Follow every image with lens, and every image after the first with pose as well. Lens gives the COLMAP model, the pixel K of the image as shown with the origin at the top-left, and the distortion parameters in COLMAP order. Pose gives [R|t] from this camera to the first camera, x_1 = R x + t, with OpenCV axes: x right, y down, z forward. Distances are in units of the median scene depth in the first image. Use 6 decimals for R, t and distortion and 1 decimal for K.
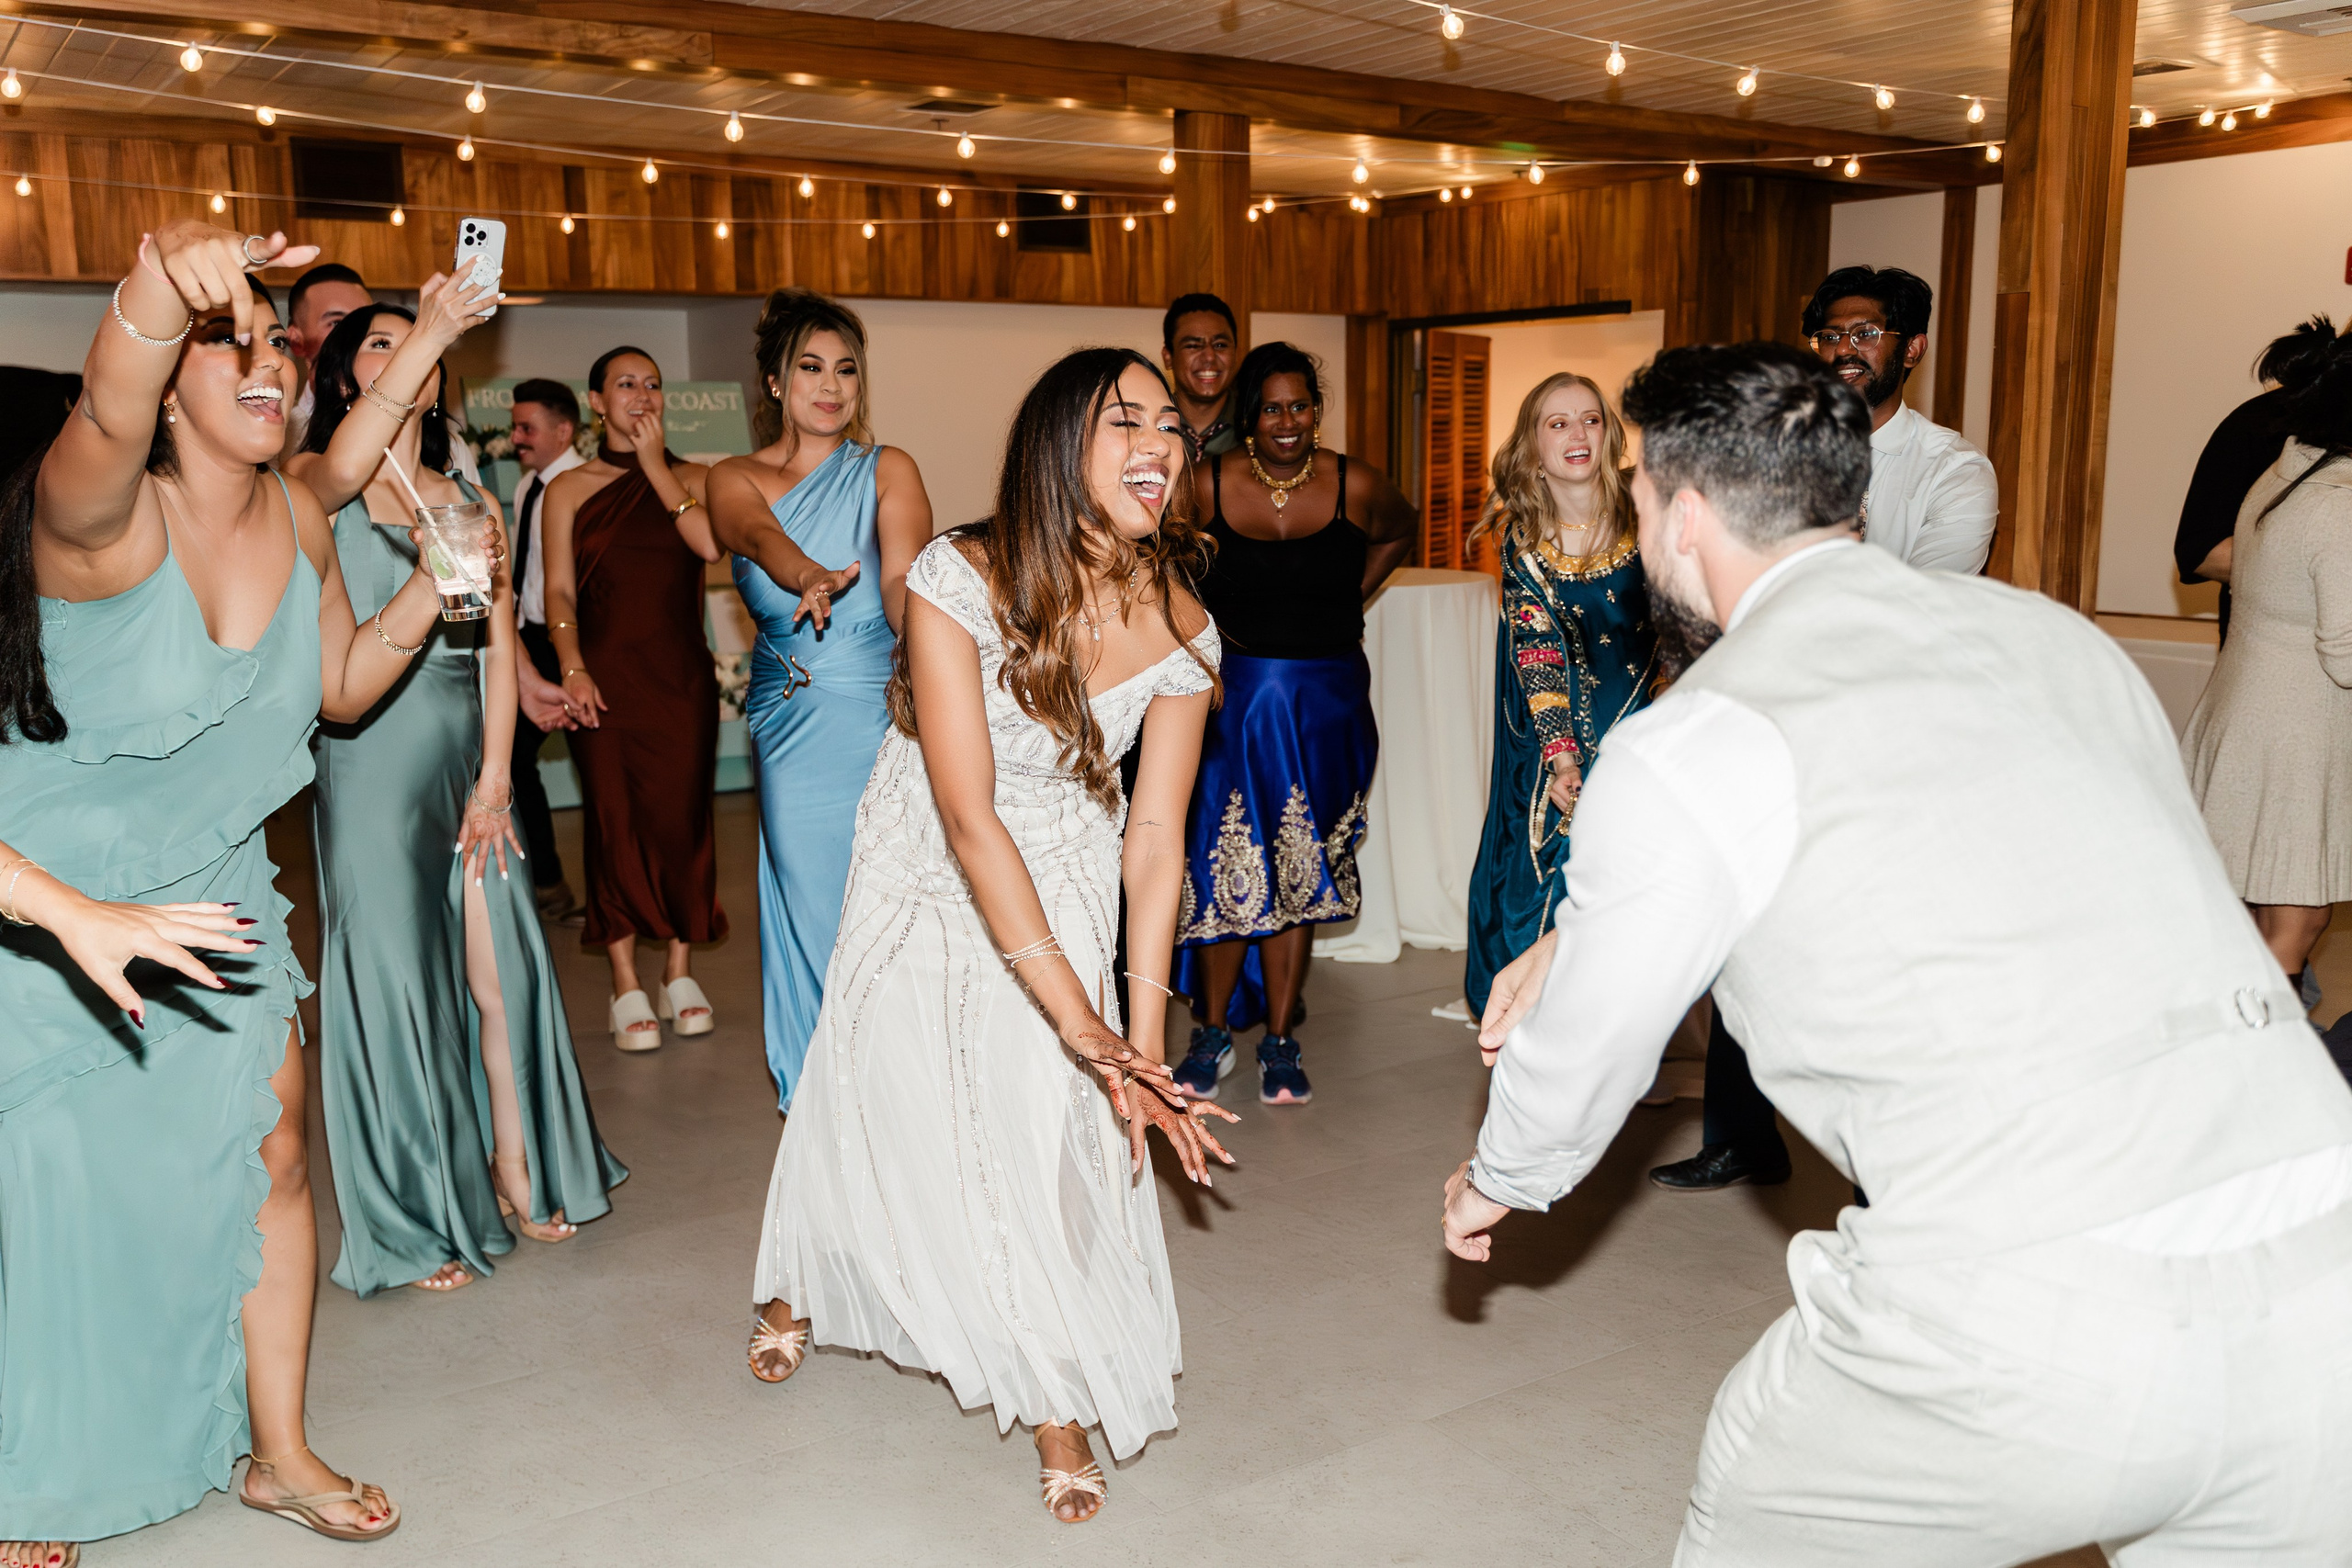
lens RADIAL K [[1938.9, 0, 1176.0], [0, 1938.9, 784.0], [0, 0, 1]] dist [0.001119, 0.003245]
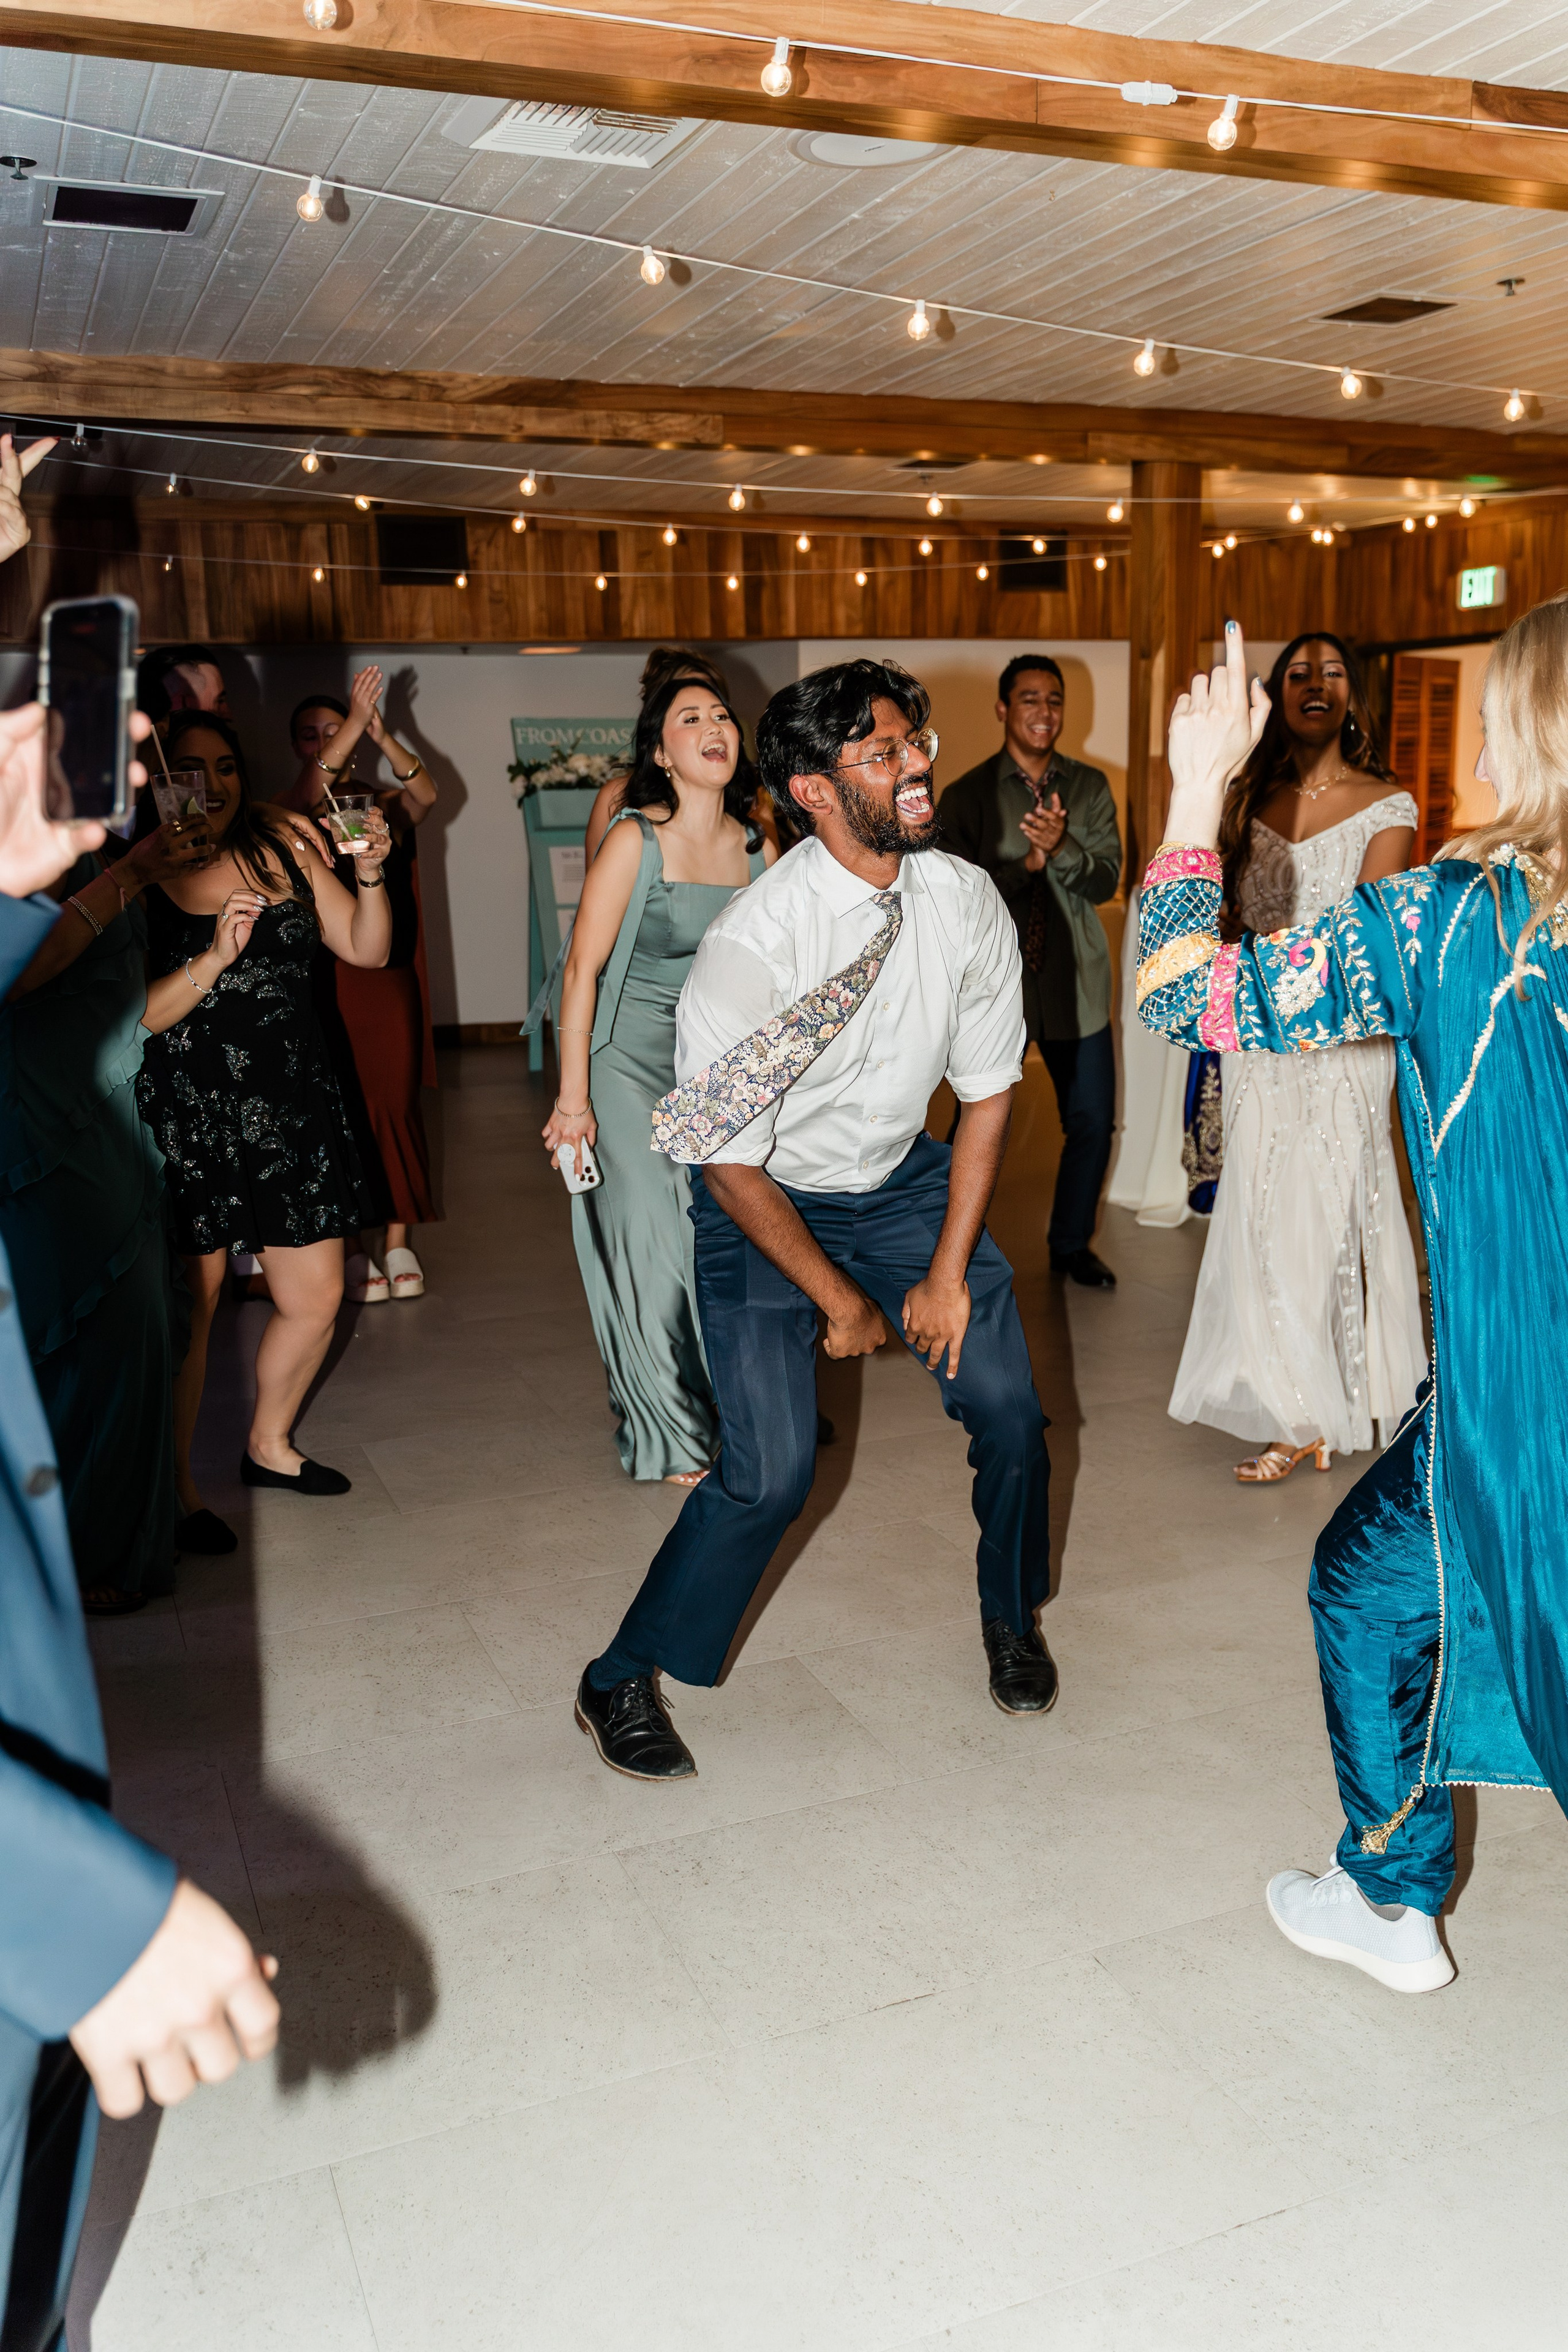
lens RADIAL K [[2146.7, 0, 784.0], [0, 2146.7, 1176.0], [0, 0, 1]] dist [0.001343, -0.003364]
pose [[0.975545, 0.026415, -0.218208, 0.075255], [-0.025517, 0.999650, 0.006931, 0.048718], [0.218315, -0.001194, 0.975878, -0.208164]]
